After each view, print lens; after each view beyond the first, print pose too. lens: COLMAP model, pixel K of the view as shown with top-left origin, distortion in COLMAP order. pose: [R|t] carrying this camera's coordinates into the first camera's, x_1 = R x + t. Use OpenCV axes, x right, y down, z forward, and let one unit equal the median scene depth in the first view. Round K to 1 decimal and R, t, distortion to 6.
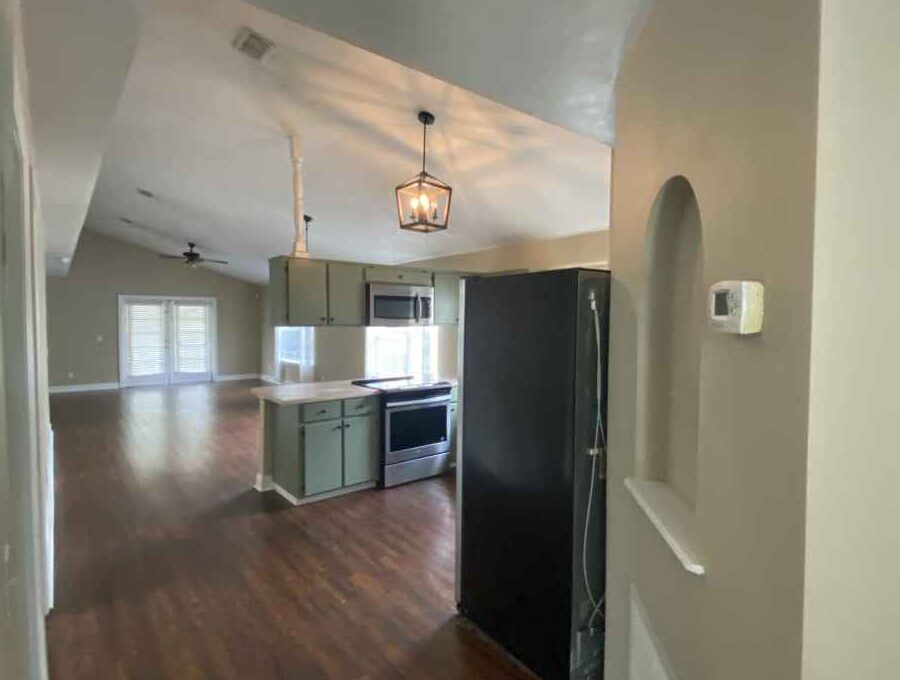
lens RADIAL K [[486.8, 0, 459.8], [0, 486.8, 341.3], [0, 0, 1]] dist [0.010744, -0.016093]
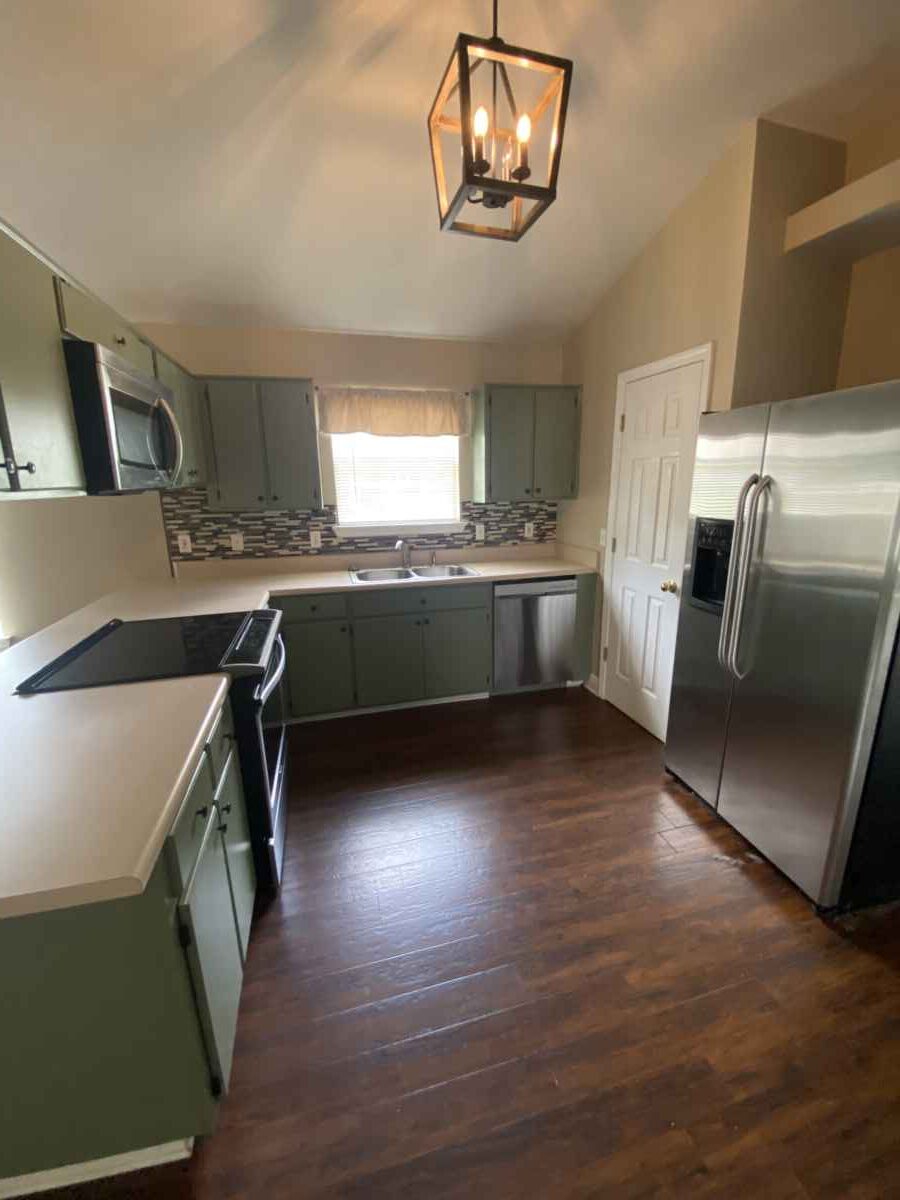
lens RADIAL K [[487.8, 0, 462.1], [0, 487.8, 599.3], [0, 0, 1]] dist [0.005271, -0.012489]
pose [[0.400576, -0.224822, 0.888253, -0.169788], [0.047722, 0.973233, 0.224809, -0.009342], [-0.915020, -0.047664, 0.400583, 0.297455]]
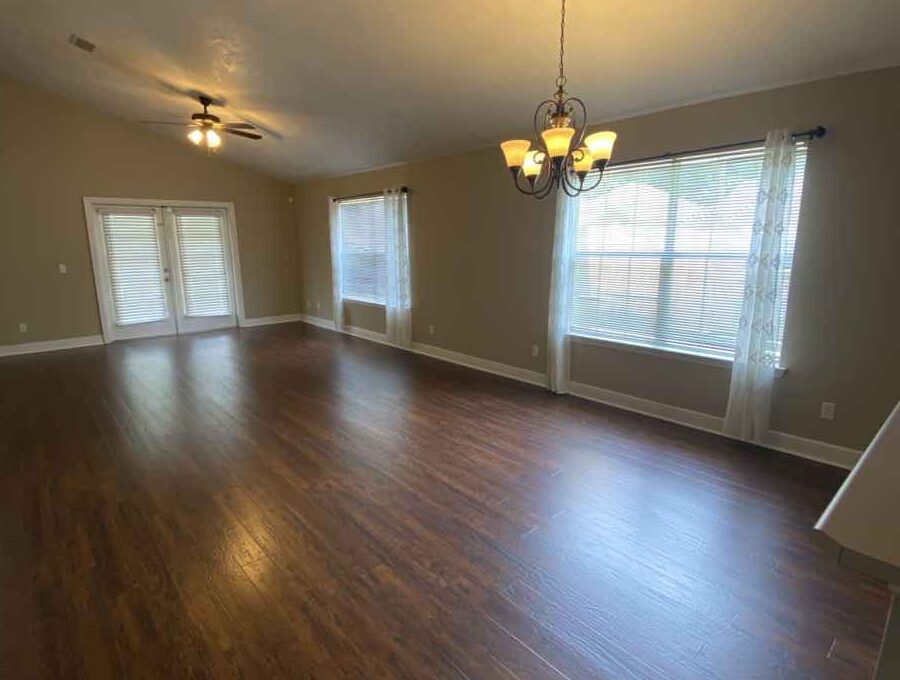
lens RADIAL K [[486.8, 0, 456.1], [0, 486.8, 336.1], [0, 0, 1]] dist [0.010744, -0.016093]
pose [[0.999409, -0.020117, 0.027890, -0.252180], [0.015505, 0.987527, 0.156686, -0.010869], [-0.030694, -0.156161, 0.987255, 0.352620]]
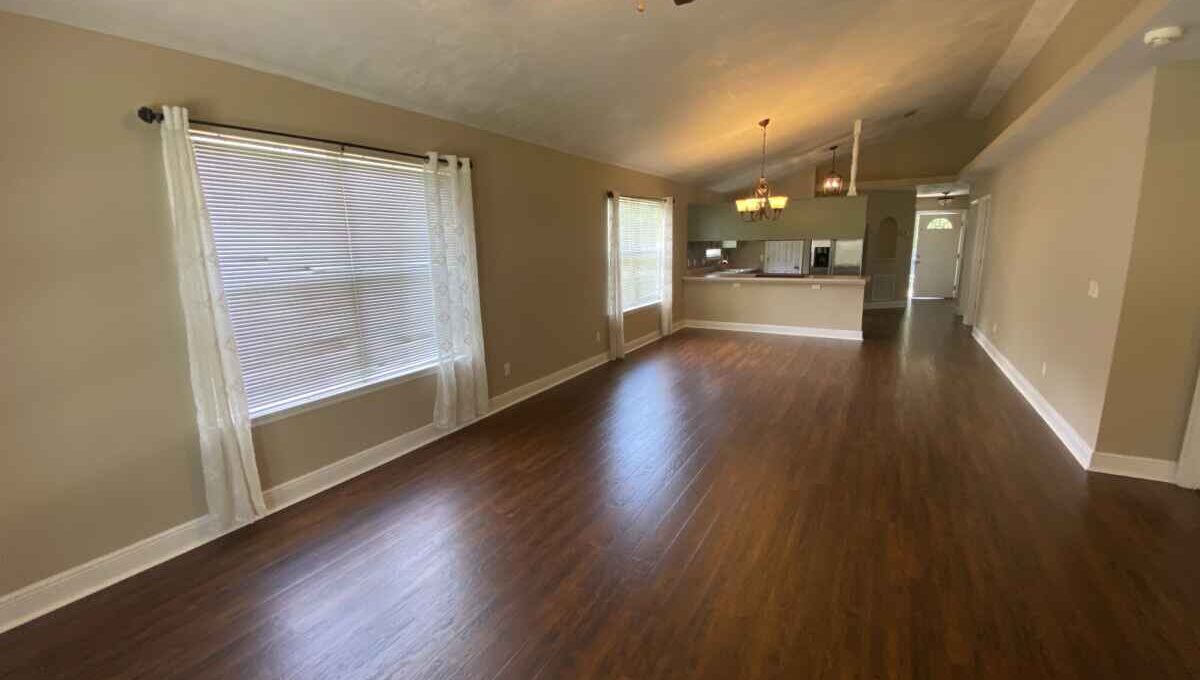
lens RADIAL K [[488.4, 0, 584.8], [0, 488.4, 336.8], [0, 0, 1]] dist [-0.010534, -0.001697]
pose [[-0.326831, -0.174168, 0.928896, -0.689658], [0.055935, 0.977584, 0.202978, -0.038221], [-0.943426, 0.118298, -0.309763, 1.012430]]
